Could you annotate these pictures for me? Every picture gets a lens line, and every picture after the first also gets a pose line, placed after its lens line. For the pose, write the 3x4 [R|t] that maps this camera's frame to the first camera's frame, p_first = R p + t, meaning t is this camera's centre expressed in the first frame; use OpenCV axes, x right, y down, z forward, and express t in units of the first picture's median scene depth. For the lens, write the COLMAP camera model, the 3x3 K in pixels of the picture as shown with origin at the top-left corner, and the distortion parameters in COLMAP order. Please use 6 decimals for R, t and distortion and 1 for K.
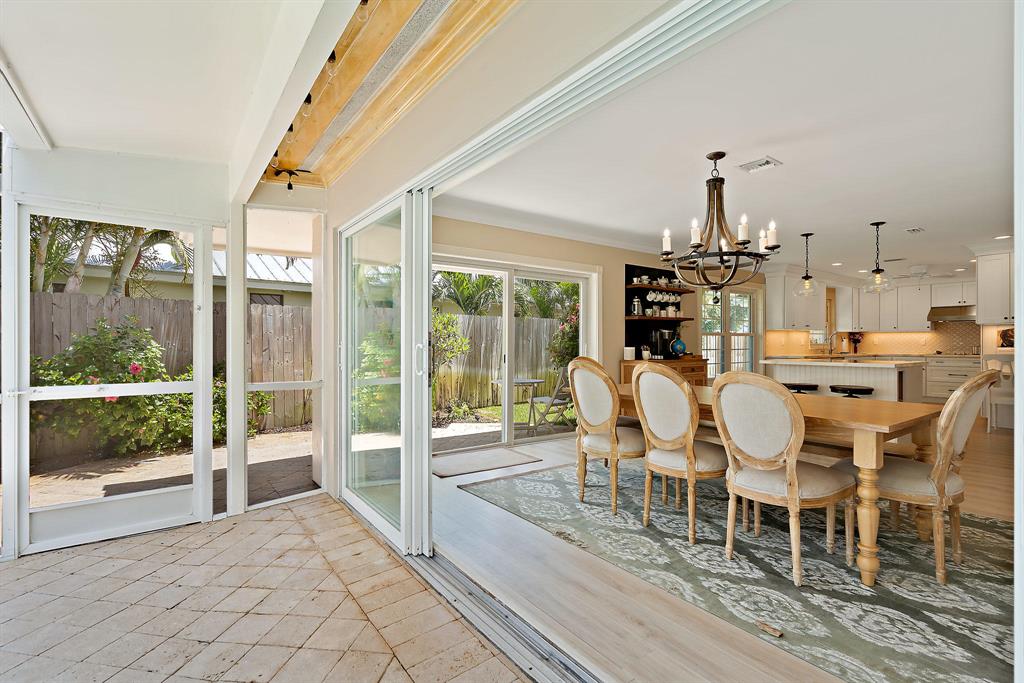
lens RADIAL K [[471.5, 0, 531.0], [0, 471.5, 345.7], [0, 0, 1]] dist [0.002155, 0.000815]
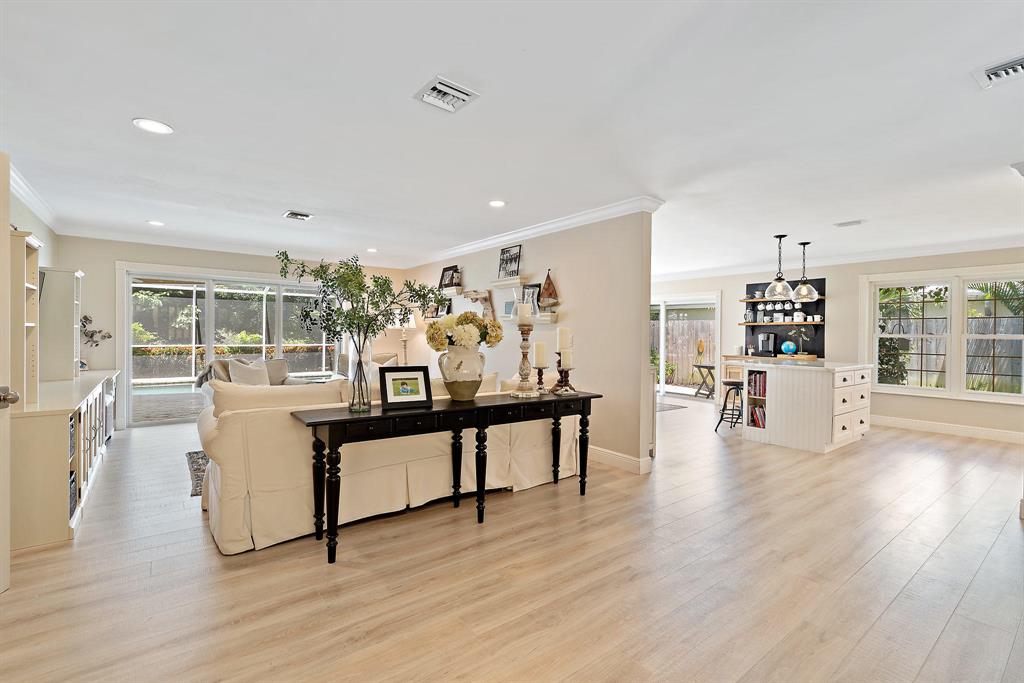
lens RADIAL K [[471.5, 0, 505.6], [0, 471.5, 334.4], [0, 0, 1]] dist [0.002155, 0.000815]
pose [[0.011793, 0.001168, -0.999930, 1.482630], [-0.016818, 0.999858, 0.000969, -0.019818], [0.999789, 0.016806, 0.011811, 0.286328]]
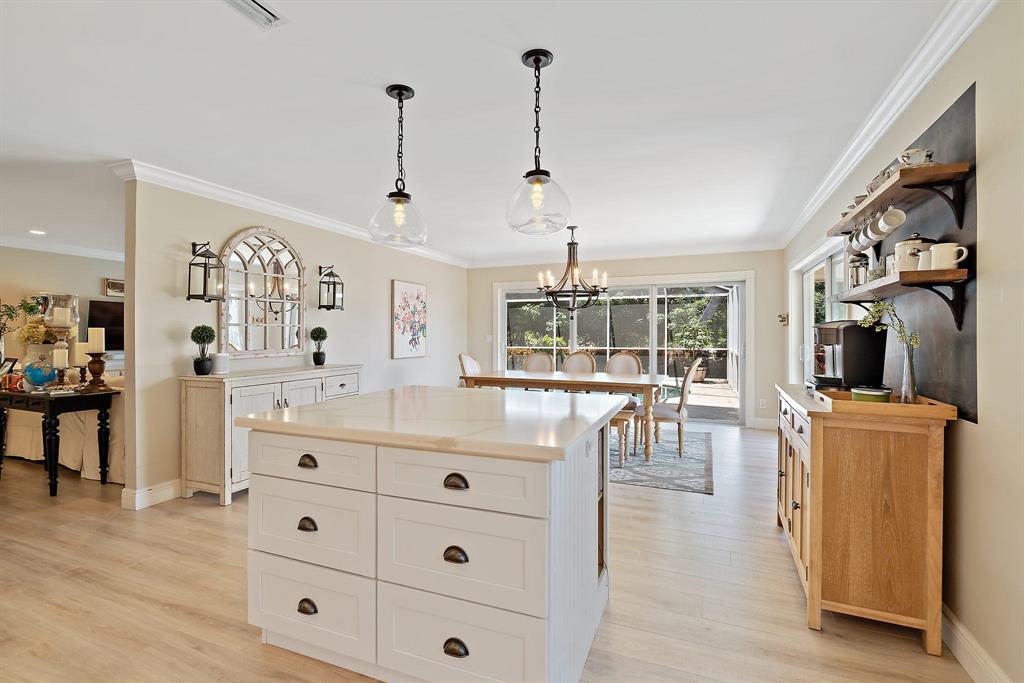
lens RADIAL K [[477.7, 0, 492.6], [0, 477.7, 329.1], [0, 0, 1]] dist [0.000867, 0.000324]
pose [[-0.861373, -0.006228, -0.507934, 0.731305], [-0.002916, 0.999969, -0.007317, -0.023331], [0.507964, -0.004822, -0.861365, 1.163895]]
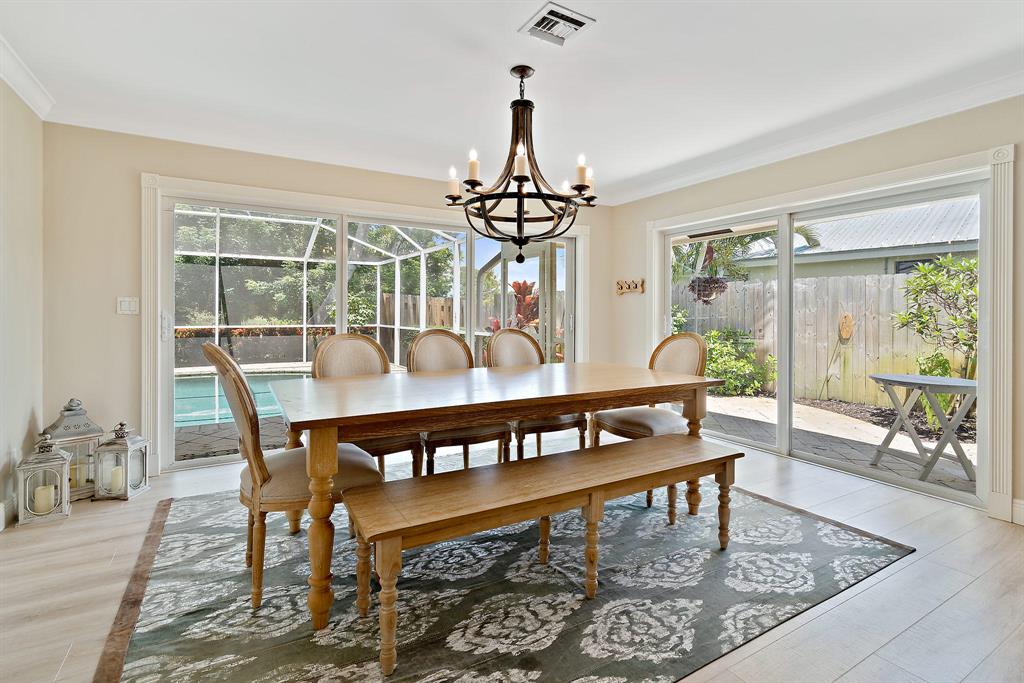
lens RADIAL K [[477.7, 0, 534.9], [0, 477.7, 316.7], [0, 0, 1]] dist [0.000867, 0.000324]
pose [[-0.074754, 0.006272, -0.997182, 0.587175], [-0.012209, 0.999900, 0.007204, -0.003654], [0.997127, 0.012713, -0.074670, 0.539478]]
